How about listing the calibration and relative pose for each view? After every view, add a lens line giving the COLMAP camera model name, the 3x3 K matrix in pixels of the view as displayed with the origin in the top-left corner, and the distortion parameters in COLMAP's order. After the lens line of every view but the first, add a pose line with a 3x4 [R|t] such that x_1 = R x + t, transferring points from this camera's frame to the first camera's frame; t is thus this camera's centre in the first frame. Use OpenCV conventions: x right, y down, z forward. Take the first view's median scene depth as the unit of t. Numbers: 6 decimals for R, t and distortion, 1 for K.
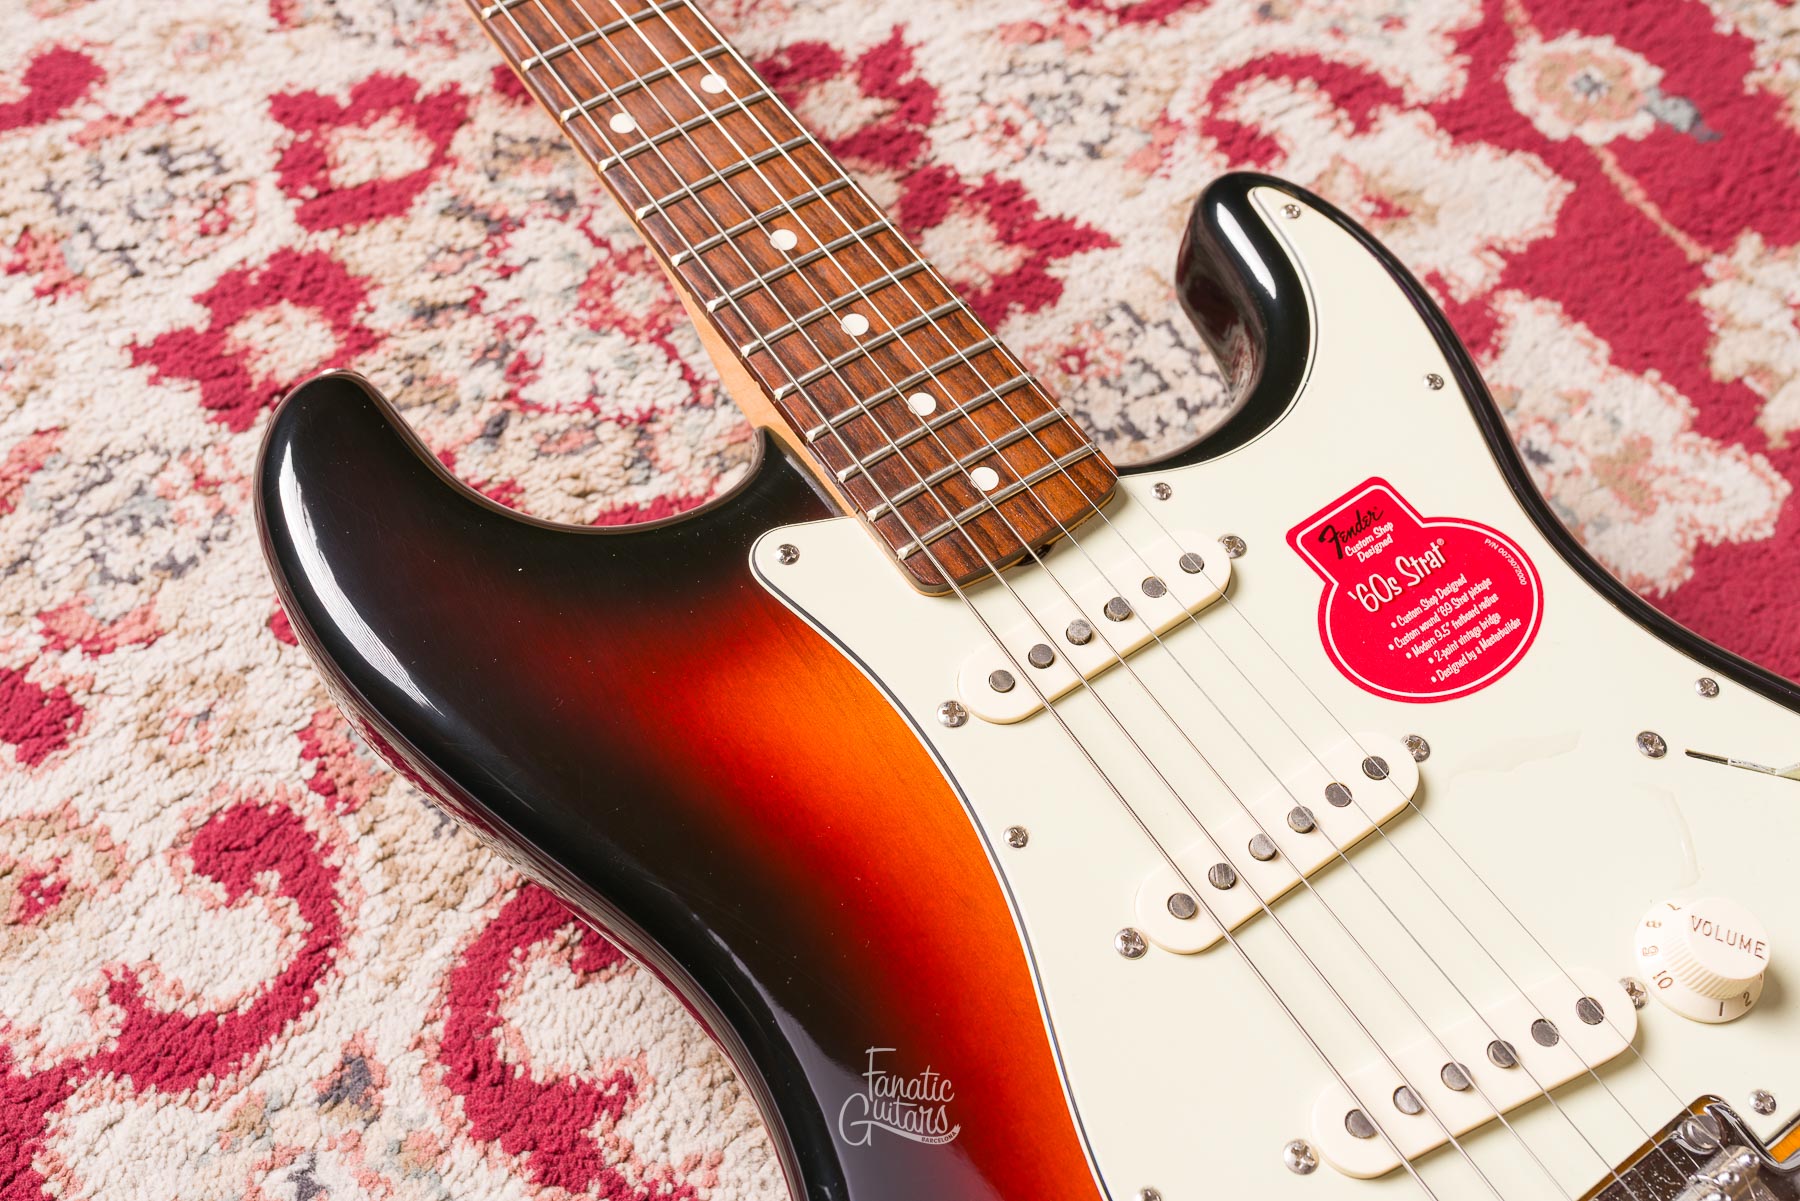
lens RADIAL K [[1793.8, 0, 904.8], [0, 1793.8, 603.0], [0, 0, 1]] dist [0.001893, 0.000000]
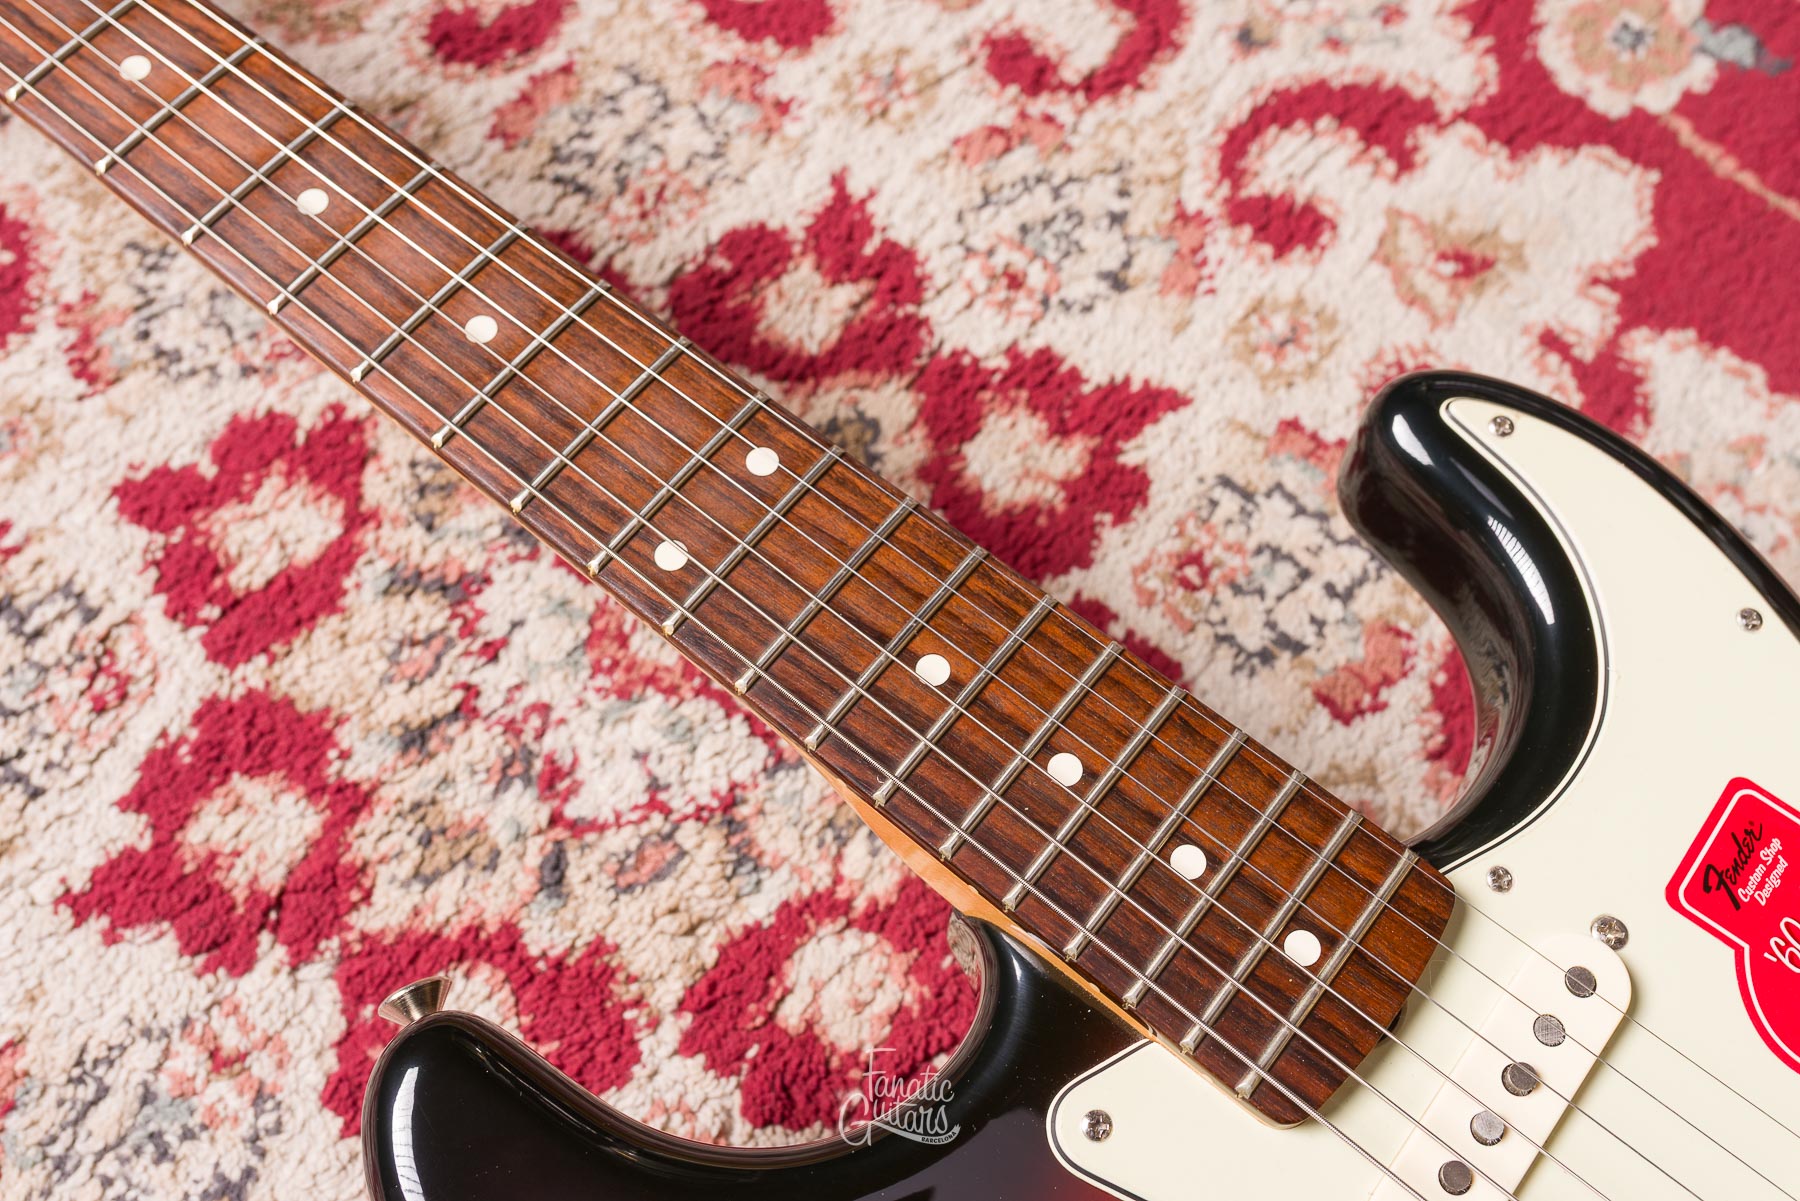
lens RADIAL K [[1793.8, 0, 909.3], [0, 1793.8, 609.6], [0, 0, 1]] dist [0.001893, 0.000000]
pose [[0.959389, -0.270380, 0.080424, -0.104745], [0.259472, 0.957699, 0.124445, -0.258939], [-0.110670, -0.098524, 0.988962, 0.193843]]
